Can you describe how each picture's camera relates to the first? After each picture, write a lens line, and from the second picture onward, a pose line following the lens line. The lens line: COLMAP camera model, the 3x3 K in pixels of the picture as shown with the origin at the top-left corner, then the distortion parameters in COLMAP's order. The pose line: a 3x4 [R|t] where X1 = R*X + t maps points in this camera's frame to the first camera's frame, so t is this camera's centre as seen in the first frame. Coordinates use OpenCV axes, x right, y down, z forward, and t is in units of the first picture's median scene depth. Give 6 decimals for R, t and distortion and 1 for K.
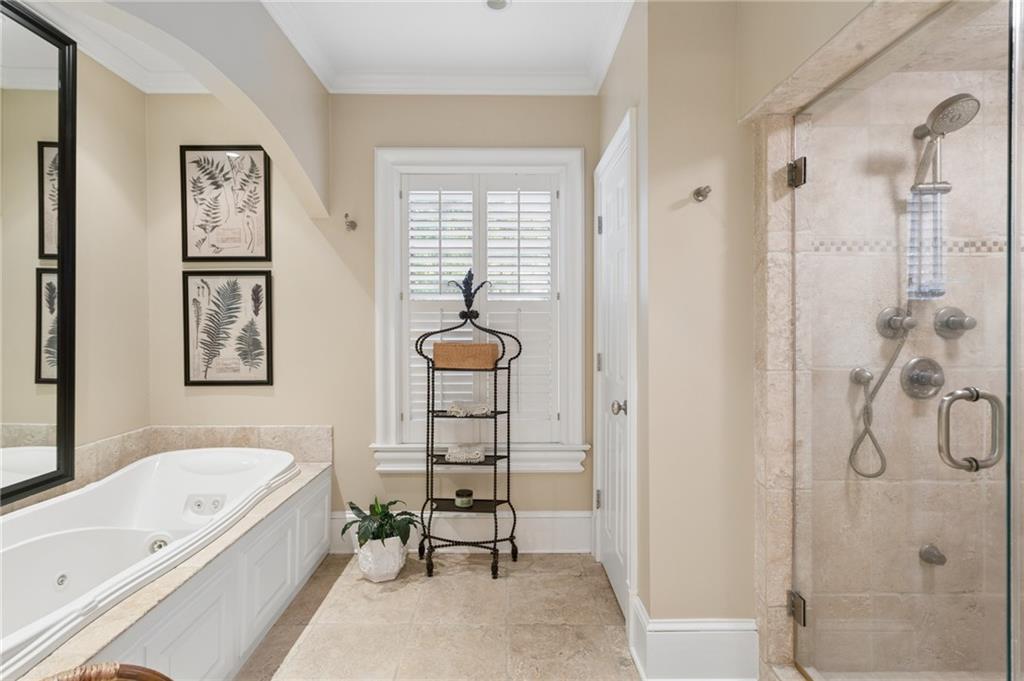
lens RADIAL K [[485.8, 0, 510.4], [0, 485.8, 326.9], [0, 0, 1]] dist [0.002745, 0.001806]
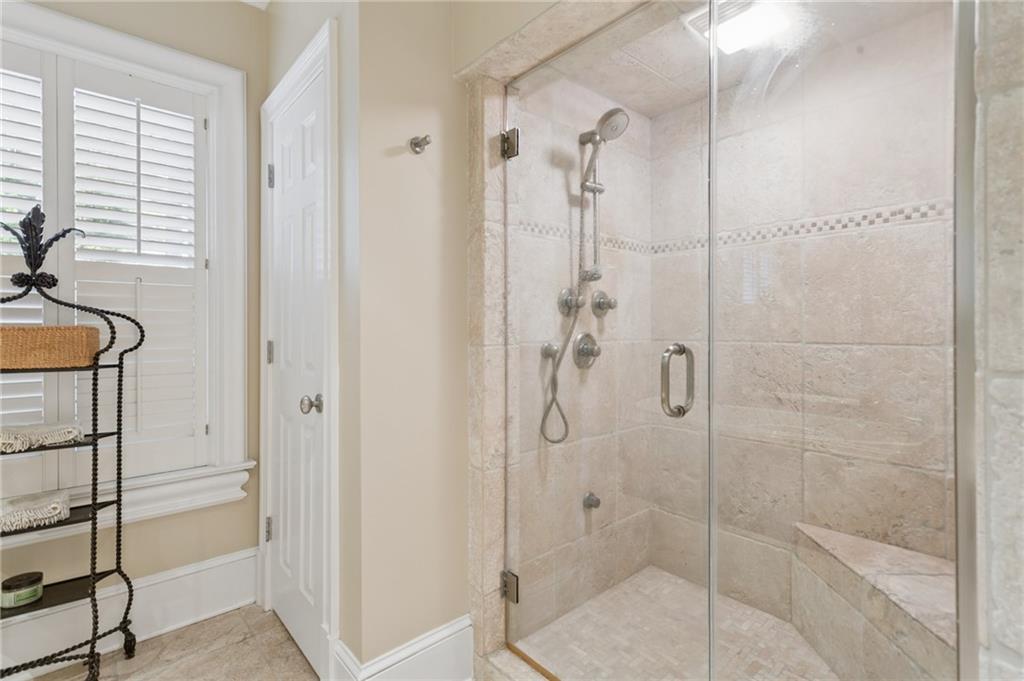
lens RADIAL K [[485.8, 0, 510.4], [0, 485.8, 326.9], [0, 0, 1]] dist [0.002745, 0.001806]
pose [[0.760781, 0.001635, 0.649007, -0.043295], [0.001209, 0.999992, -0.003935, 0.053374], [-0.649008, 0.003779, 0.760772, 0.234306]]
